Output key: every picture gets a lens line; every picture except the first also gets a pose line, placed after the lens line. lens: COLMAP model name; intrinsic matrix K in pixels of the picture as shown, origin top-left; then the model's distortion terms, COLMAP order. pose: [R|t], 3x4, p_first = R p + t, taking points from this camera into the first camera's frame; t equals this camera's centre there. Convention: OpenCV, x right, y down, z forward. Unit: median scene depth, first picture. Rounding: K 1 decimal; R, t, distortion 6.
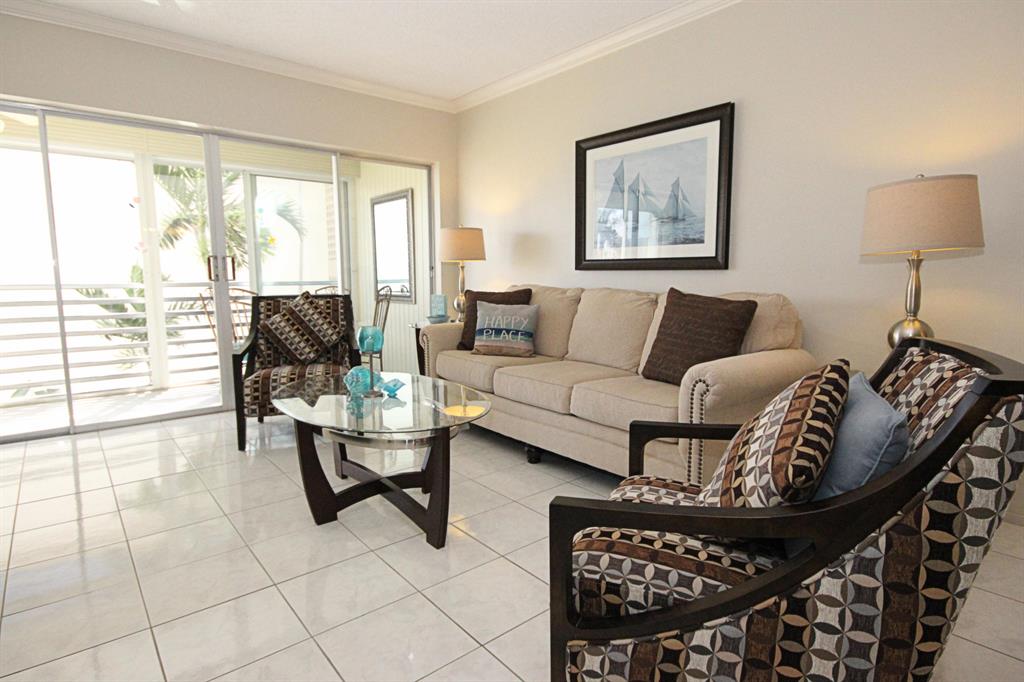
lens RADIAL K [[554.4, 0, 512.7], [0, 554.4, 340.4], [0, 0, 1]] dist [0.006224, 0.002423]
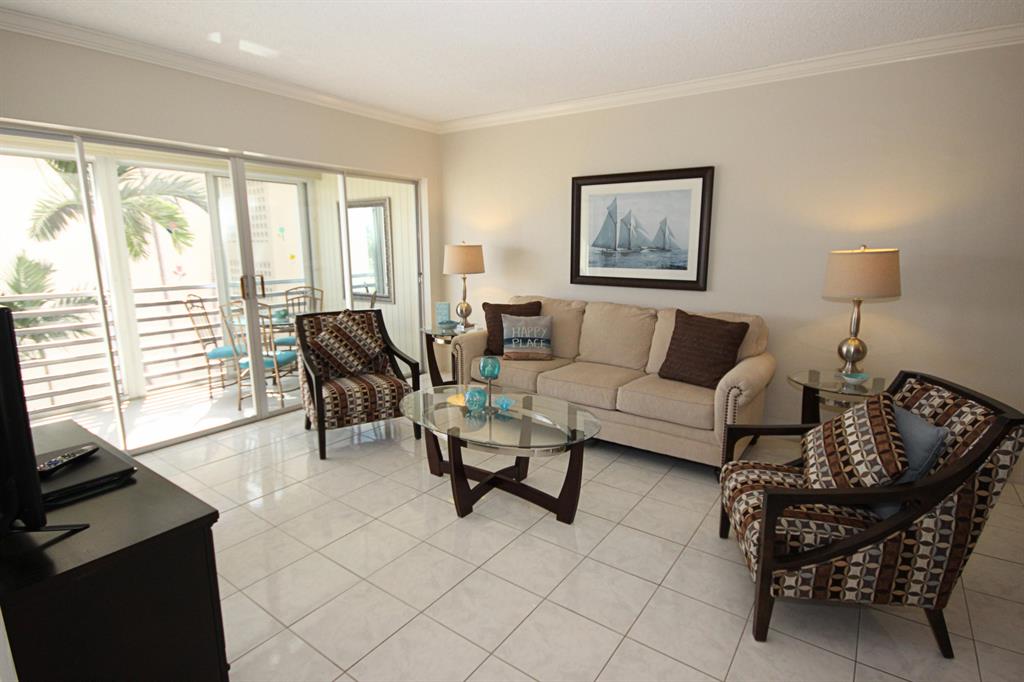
lens RADIAL K [[527.6, 0, 507.8], [0, 527.6, 341.6], [0, 0, 1]] dist [-0.003914, 0.001149]
pose [[0.968190, -0.044102, 0.246301, -0.404907], [0.026672, 0.996927, 0.073659, -0.116069], [-0.248792, -0.064746, 0.966390, -0.120407]]
